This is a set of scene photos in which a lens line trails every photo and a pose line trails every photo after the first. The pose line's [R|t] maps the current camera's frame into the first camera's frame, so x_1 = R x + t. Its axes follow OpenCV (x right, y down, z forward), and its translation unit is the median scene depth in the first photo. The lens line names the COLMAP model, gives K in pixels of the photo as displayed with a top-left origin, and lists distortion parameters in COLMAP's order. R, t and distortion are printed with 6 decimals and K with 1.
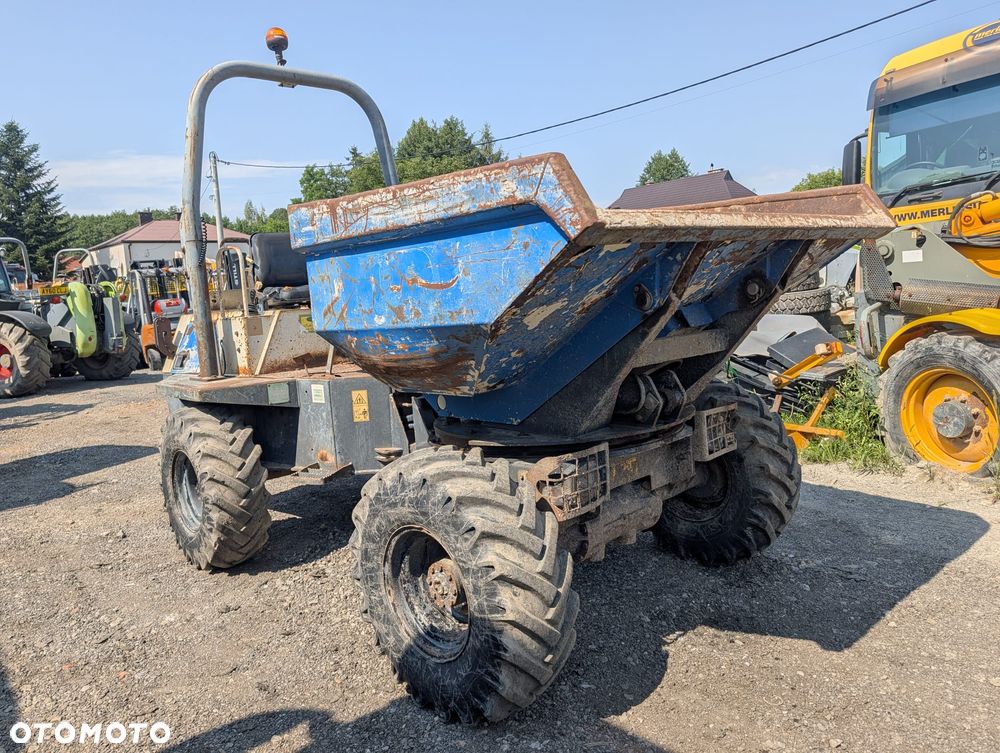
lens RADIAL K [[706.3, 0, 490.2], [0, 706.3, 387.1], [0, 0, 1]] dist [0.010114, -0.003140]
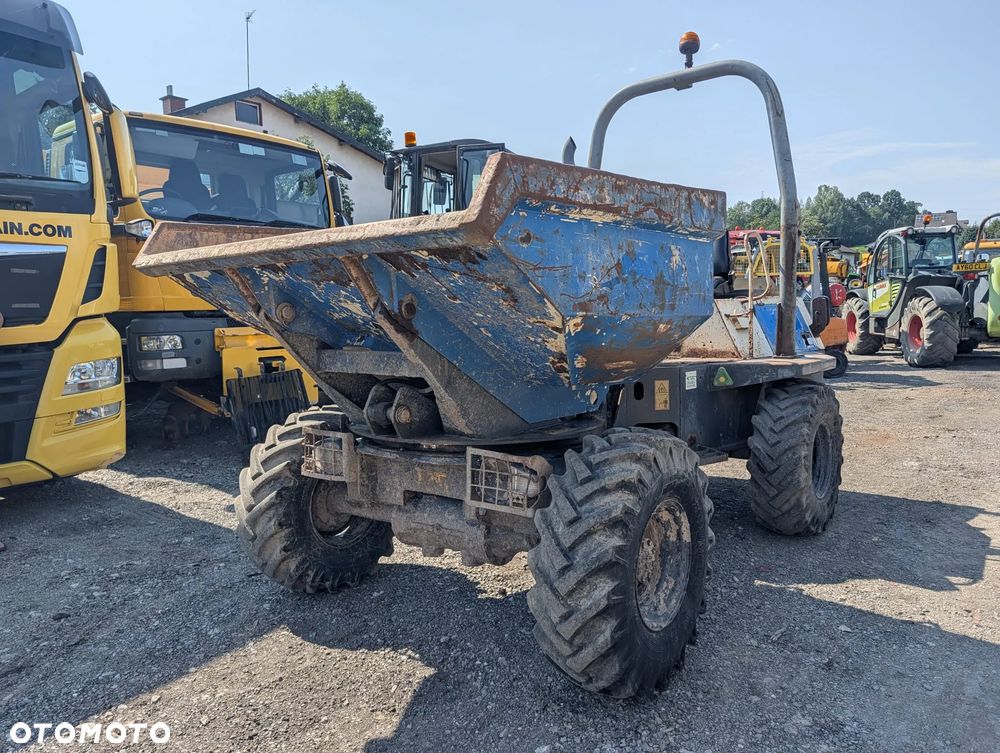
lens RADIAL K [[706.3, 0, 516.6], [0, 706.3, 387.2], [0, 0, 1]] dist [0.012810, -0.003183]
pose [[0.172653, 0.168426, -0.970476, 1.003287], [-0.123290, 0.981219, 0.148357, -0.150596], [0.977236, 0.094036, 0.190176, 0.787569]]
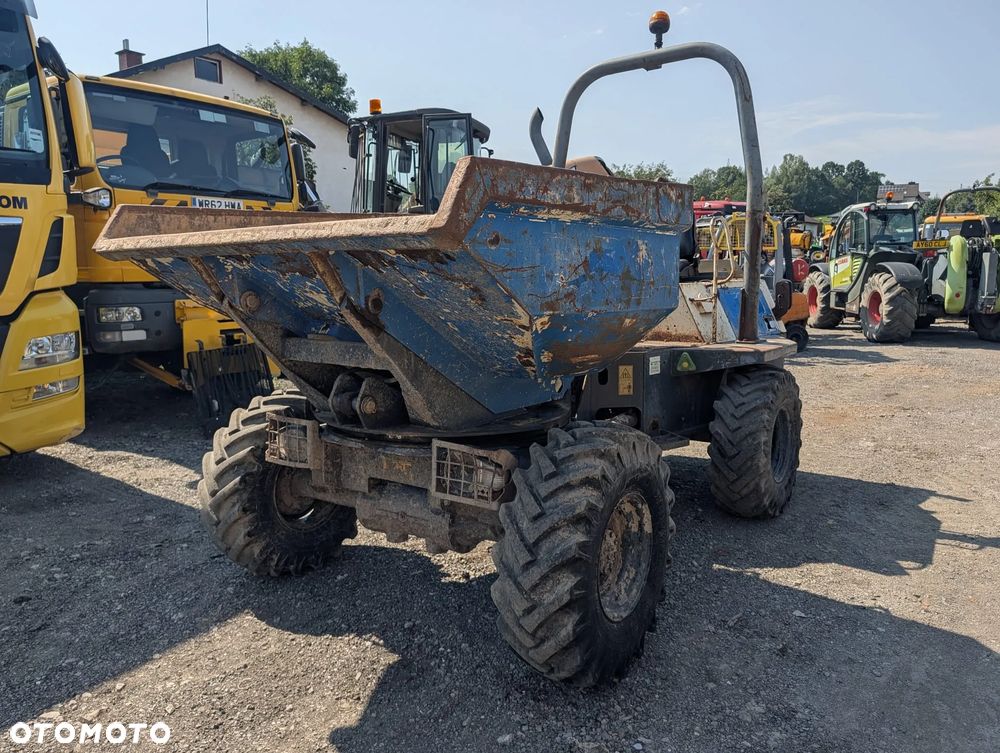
lens RADIAL K [[707.7, 0, 500.0], [0, 707.7, 376.5], [0, 0, 1]] dist [0.009641, -0.002791]
pose [[0.197980, 0.203053, -0.958944, 1.001242], [-0.138560, 0.974282, 0.177695, -0.179922], [0.970363, 0.097691, 0.221024, 0.781100]]
